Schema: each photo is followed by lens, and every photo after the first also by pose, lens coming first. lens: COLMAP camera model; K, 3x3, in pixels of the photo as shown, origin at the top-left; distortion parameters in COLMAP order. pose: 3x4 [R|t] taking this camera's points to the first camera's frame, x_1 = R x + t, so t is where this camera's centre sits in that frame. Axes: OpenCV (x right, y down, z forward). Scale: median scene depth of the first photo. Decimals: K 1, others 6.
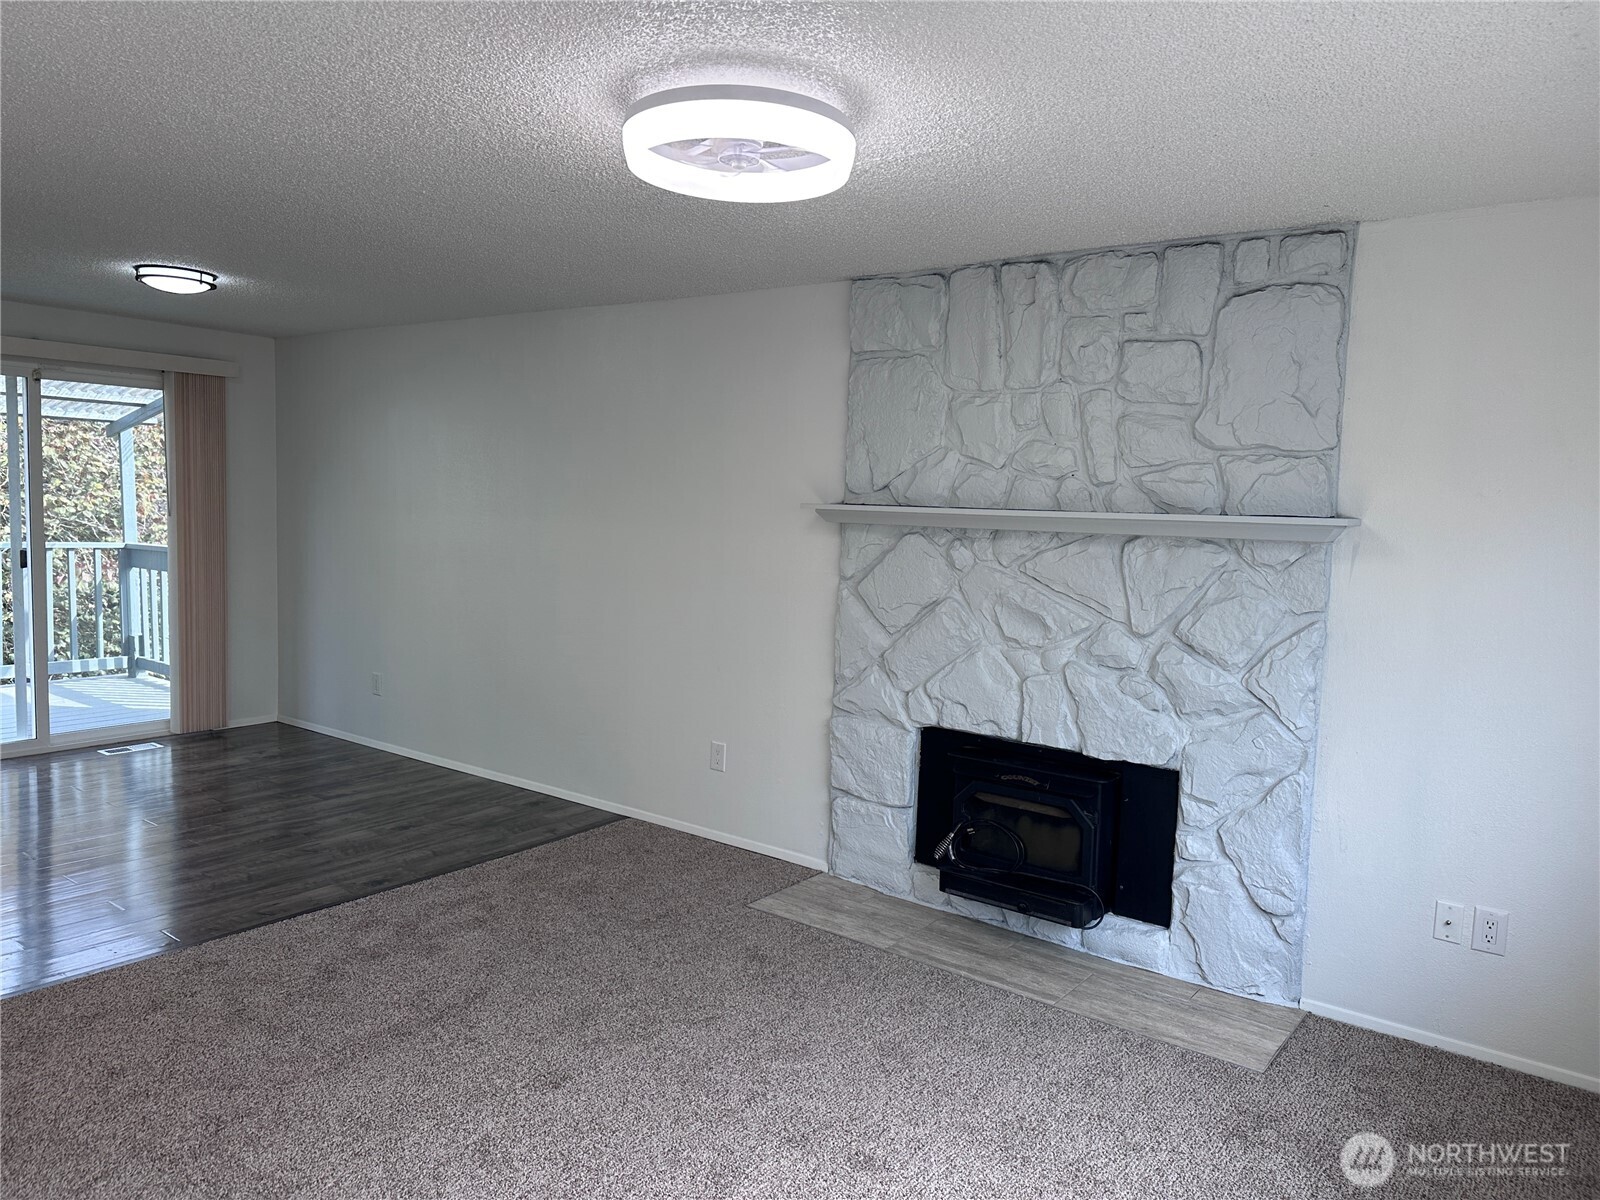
lens RADIAL K [[1108.3, 0, 798.9], [0, 1108.3, 589.3], [0, 0, 1]] dist [0.069247, -0.081709]
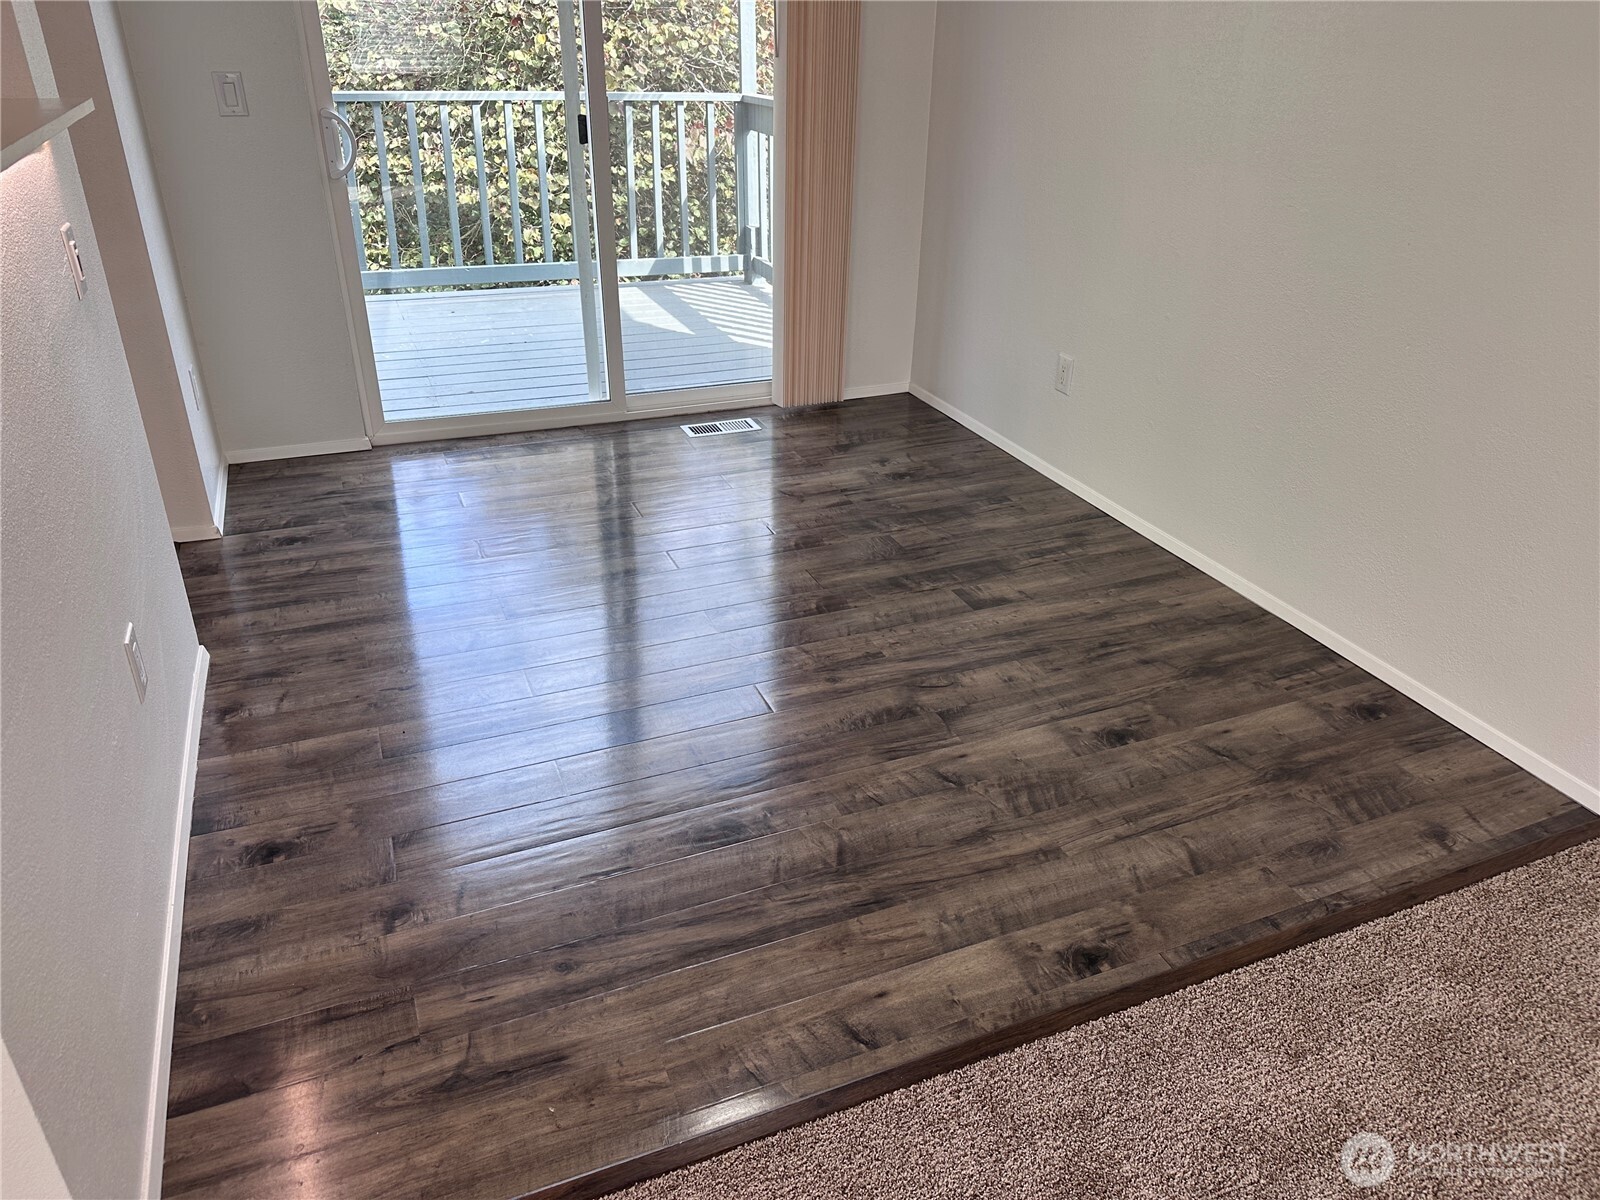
lens RADIAL K [[1108.3, 0, 824.4], [0, 1108.3, 580.2], [0, 0, 1]] dist [0.069247, -0.081709]
pose [[0.870732, 0.213782, -0.442858, -0.311019], [-0.036634, 0.926257, 0.375107, -0.047440], [0.490392, -0.310394, 0.814353, 0.649507]]
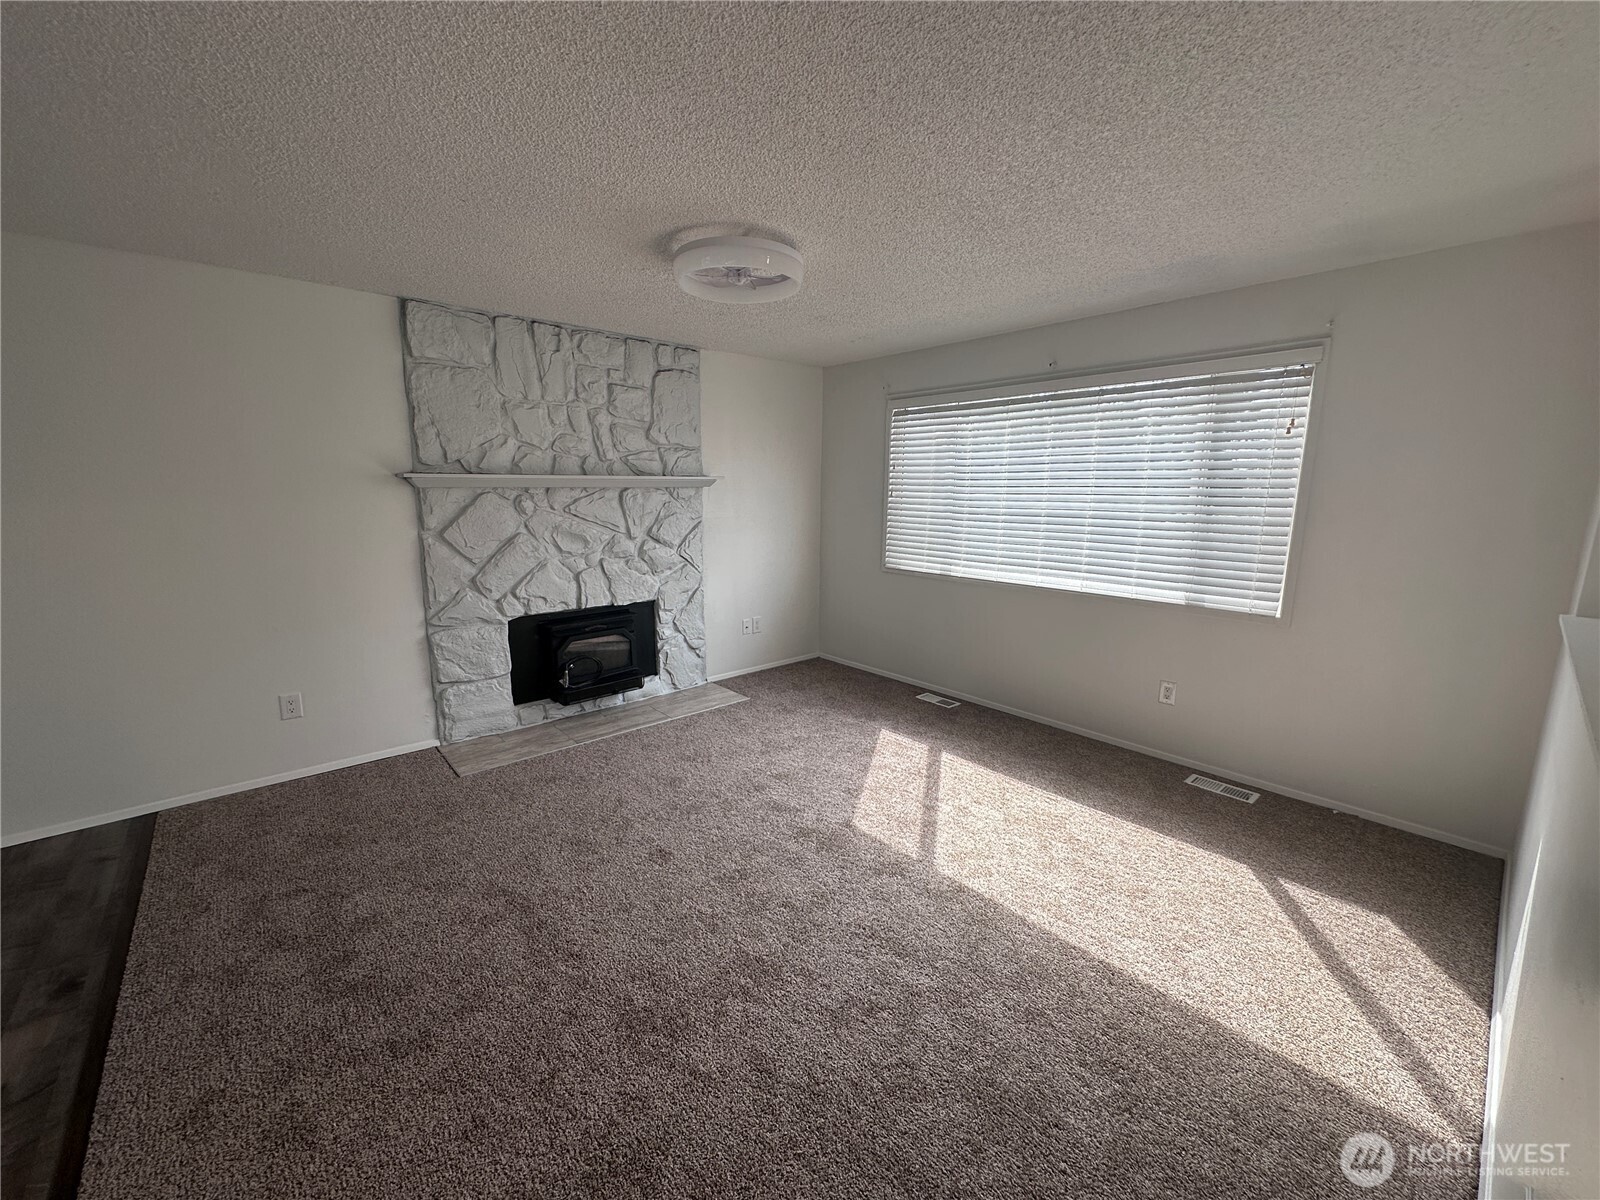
lens RADIAL K [[637.1, 0, 794.0], [0, 637.1, 596.9], [0, 0, 1]] dist [-0.004126, 0.000989]
pose [[0.198294, -0.198996, 0.959729, -0.660553], [0.082120, 0.979103, 0.186046, -0.039376], [-0.976696, 0.041921, 0.210492, 0.431154]]
